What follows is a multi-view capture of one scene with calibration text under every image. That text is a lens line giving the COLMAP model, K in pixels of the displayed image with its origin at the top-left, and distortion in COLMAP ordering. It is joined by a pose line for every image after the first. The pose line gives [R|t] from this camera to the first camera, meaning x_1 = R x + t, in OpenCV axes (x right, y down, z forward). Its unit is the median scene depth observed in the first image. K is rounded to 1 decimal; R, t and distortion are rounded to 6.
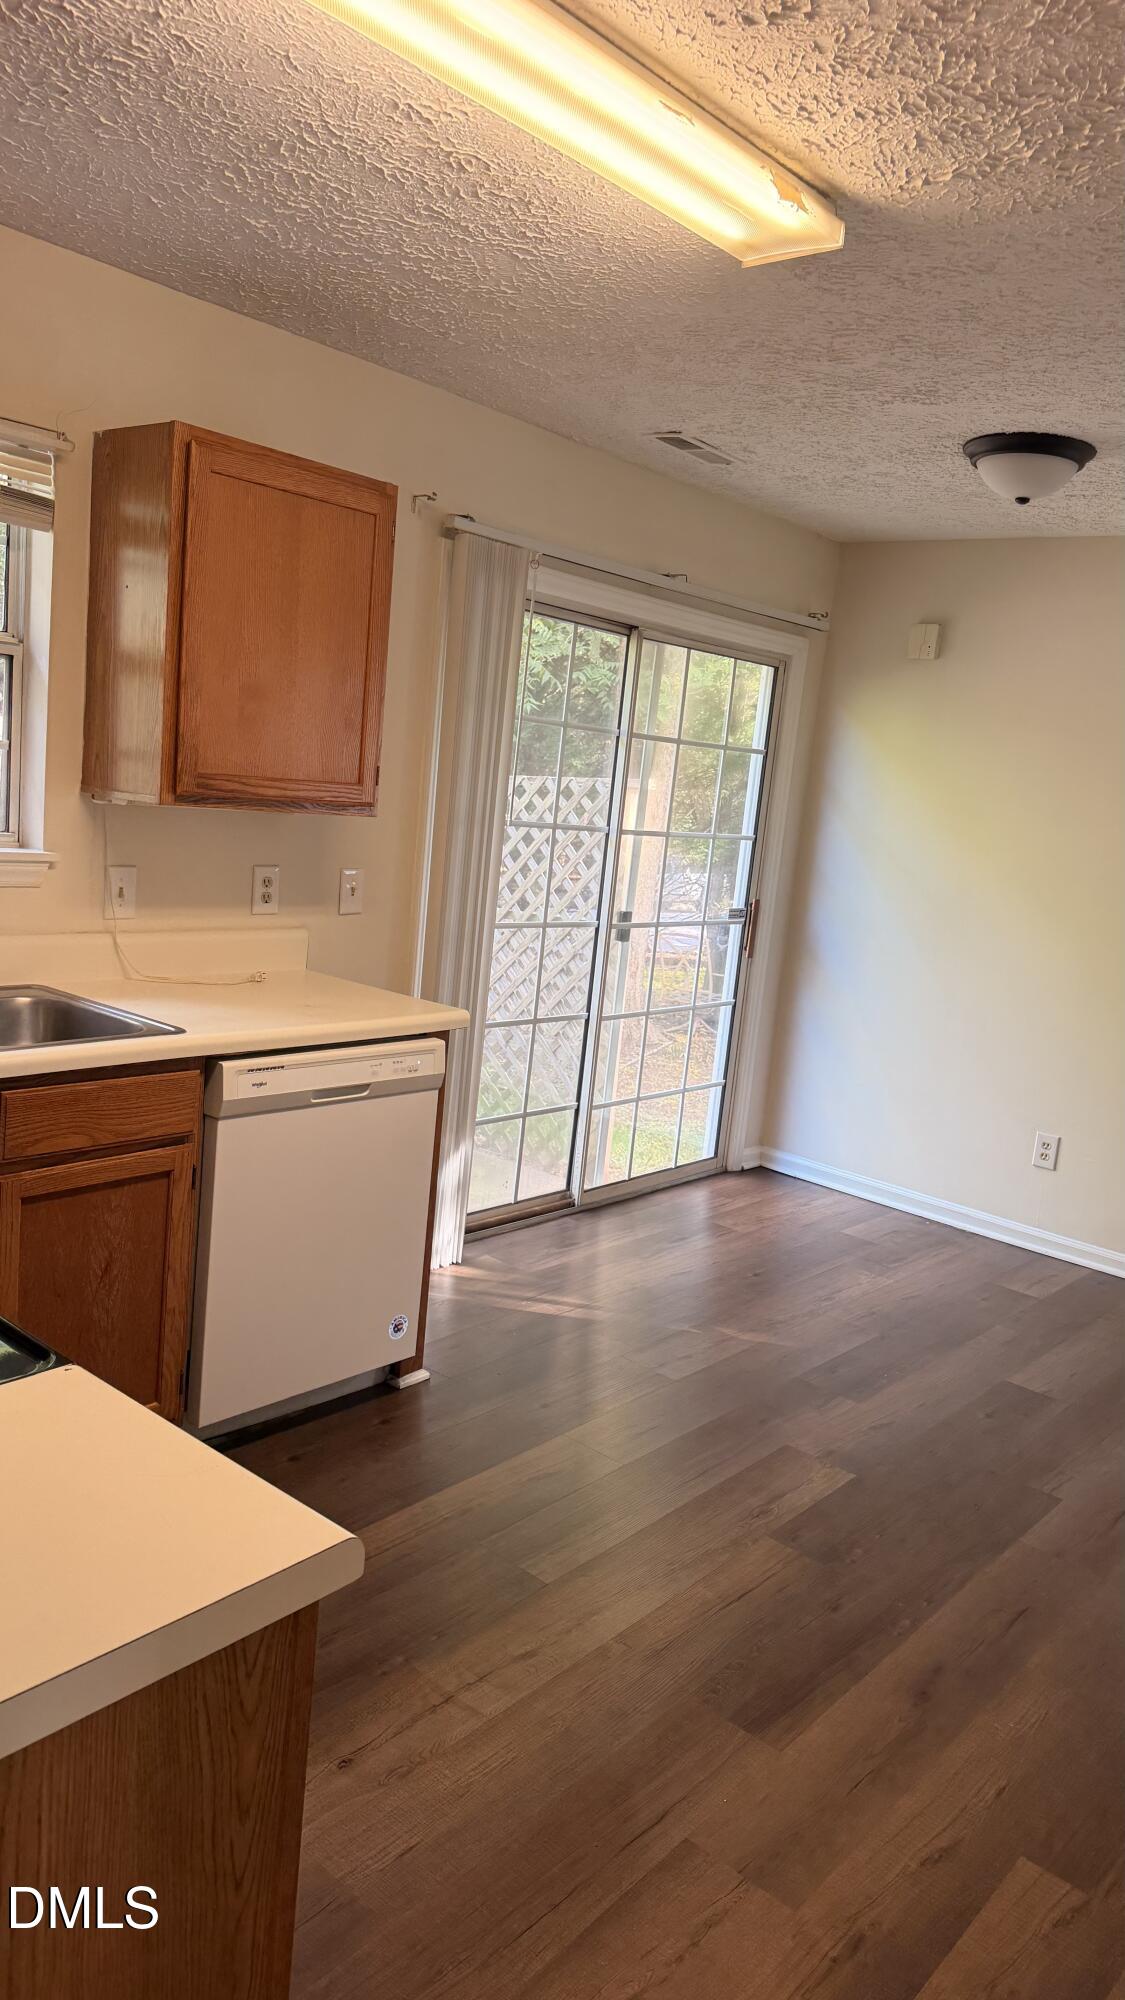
lens RADIAL K [[1424.8, 0, 563.2], [0, 1424.8, 1008.0], [0, 0, 1]] dist [0.083018, -0.095838]
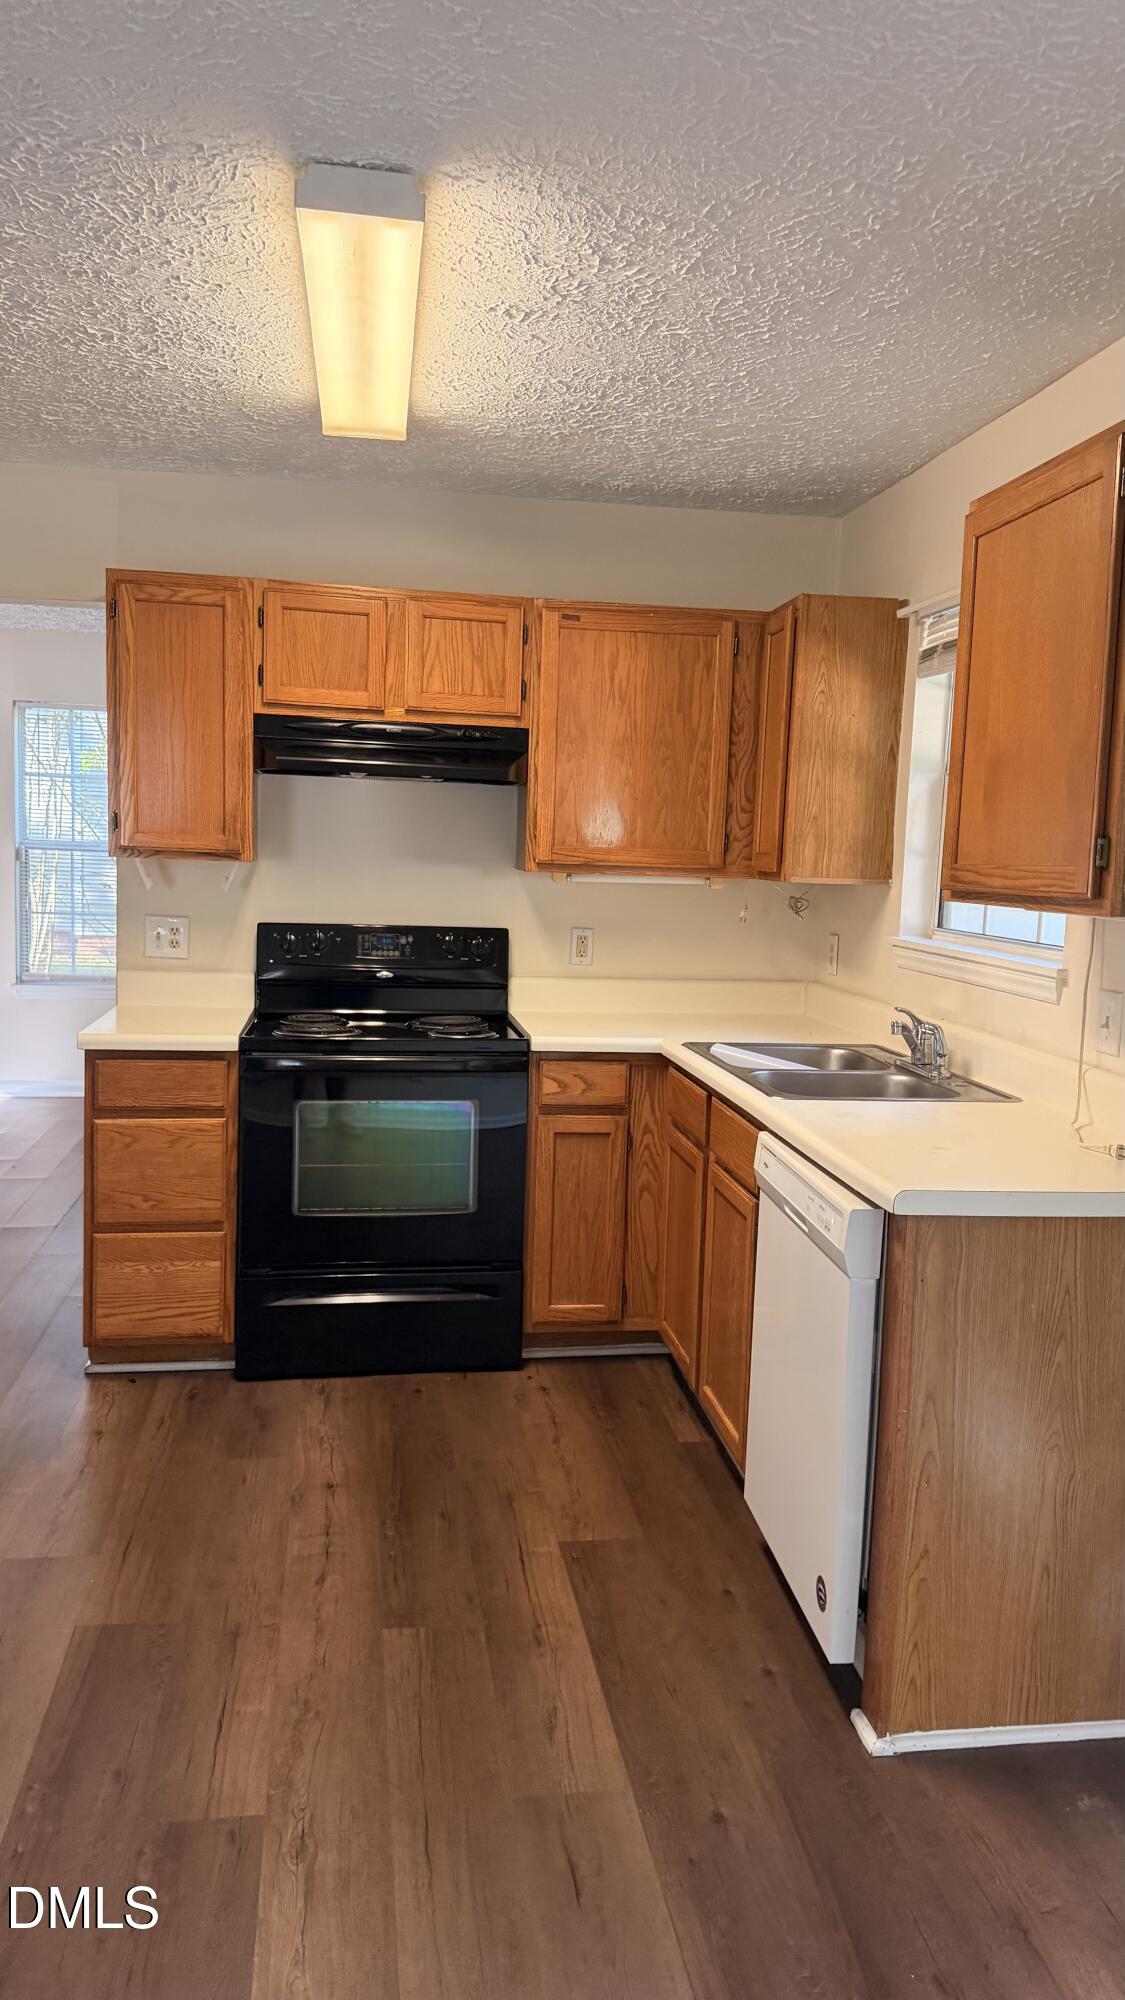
lens RADIAL K [[1367.0, 0, 562.5], [0, 1367.0, 1000.0], [0, 0, 1]] dist [0.002067, -0.036850]
pose [[-0.648785, -0.038549, -0.759994, 0.465393], [-0.228459, 0.962512, 0.146207, -0.127857], [0.725868, 0.268484, -0.633271, 1.156757]]
